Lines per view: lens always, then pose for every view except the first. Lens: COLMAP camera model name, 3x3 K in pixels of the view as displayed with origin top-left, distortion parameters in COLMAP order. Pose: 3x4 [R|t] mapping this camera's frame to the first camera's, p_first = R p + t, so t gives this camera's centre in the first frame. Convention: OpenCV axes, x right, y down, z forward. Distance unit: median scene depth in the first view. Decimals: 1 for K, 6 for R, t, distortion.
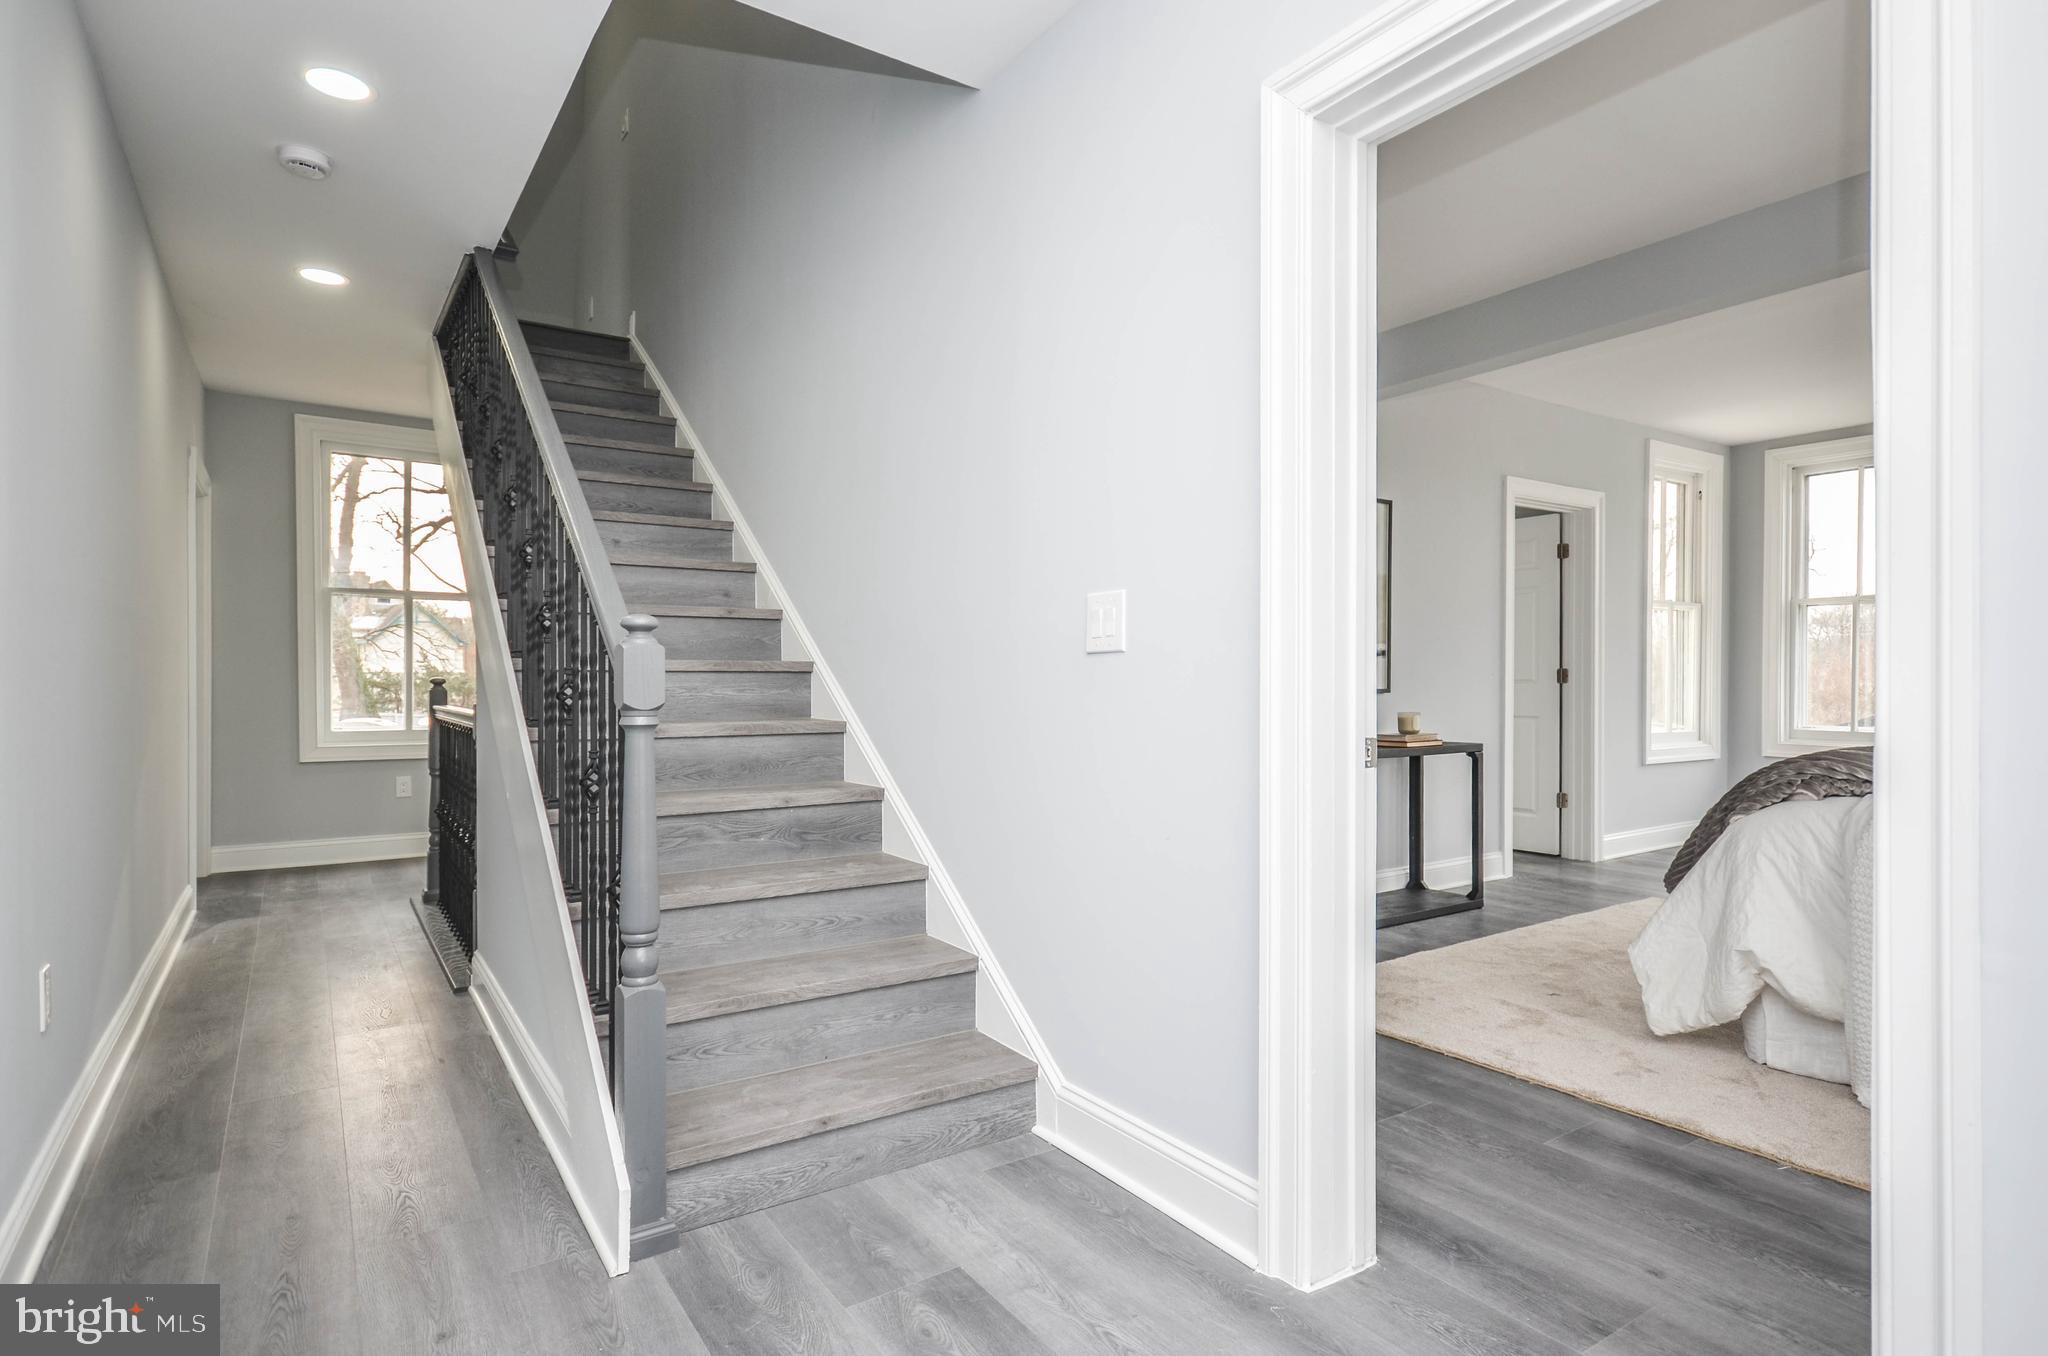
lens RADIAL K [[1053.8, 0, 1034.9], [0, 1053.8, 680.4], [0, 0, 1]] dist [0.008710, -0.000275]
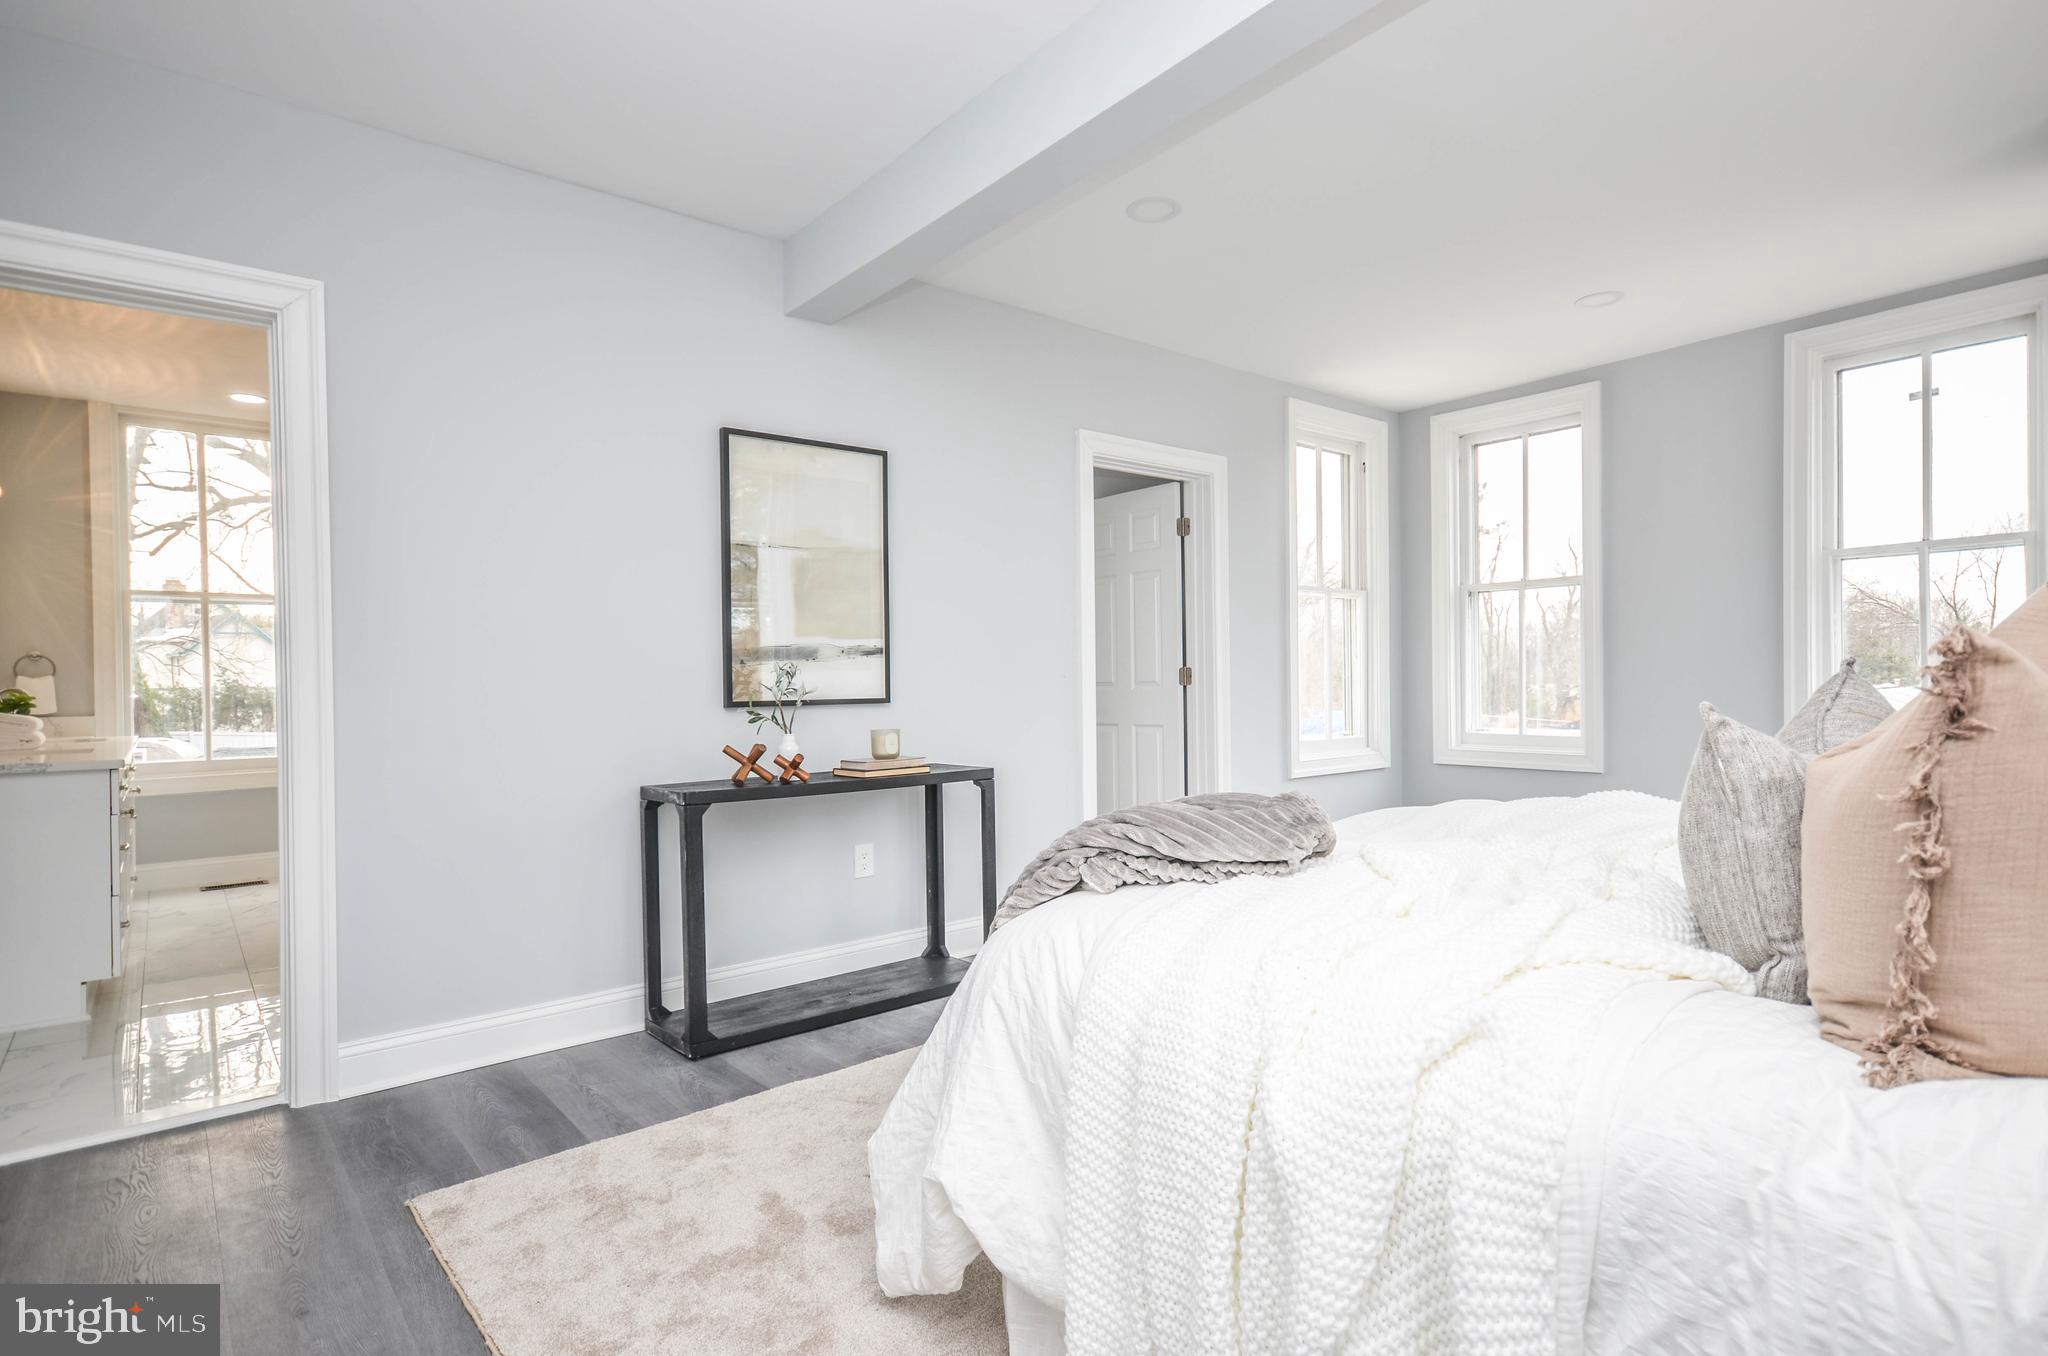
lens RADIAL K [[1053.8, 0, 1033.9], [0, 1053.8, 682.3], [0, 0, 1]] dist [0.008710, -0.000275]
pose [[0.992438, -0.016693, 0.121604, 0.278544], [0.016830, 0.999858, -0.000100, -0.001390], [-0.121585, 0.002146, 0.992579, 0.186918]]
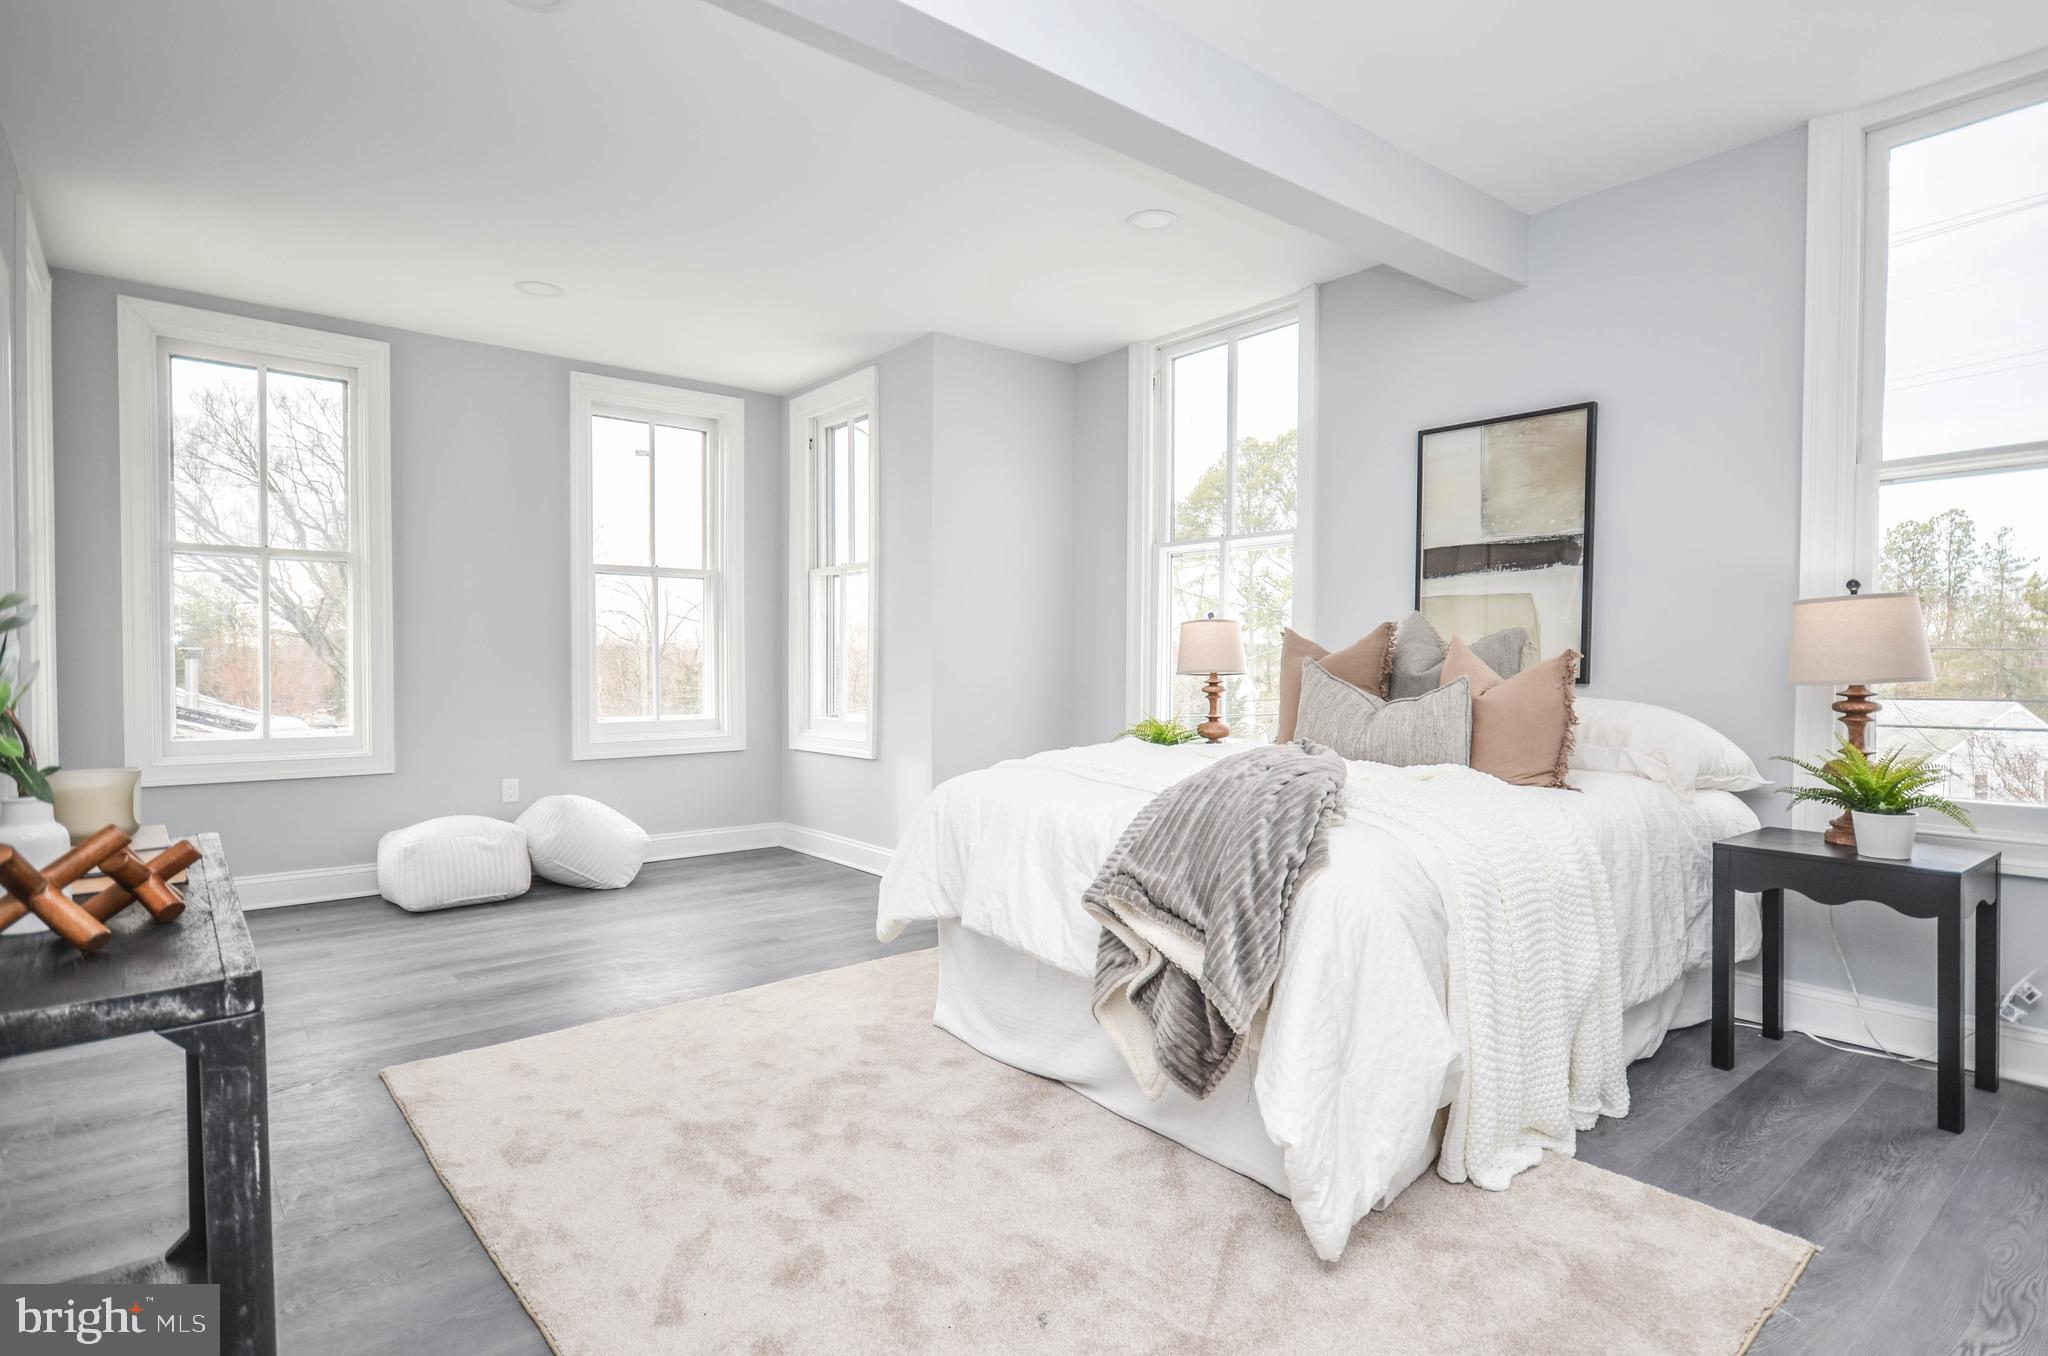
lens RADIAL K [[1053.8, 0, 1045.7], [0, 1053.8, 691.5], [0, 0, 1]] dist [0.008710, -0.000275]
pose [[-0.138606, -0.021945, 0.990104, -0.005951], [-0.000413, 0.999756, 0.022101, 0.001970], [-0.990347, 0.002654, -0.138581, 0.608173]]
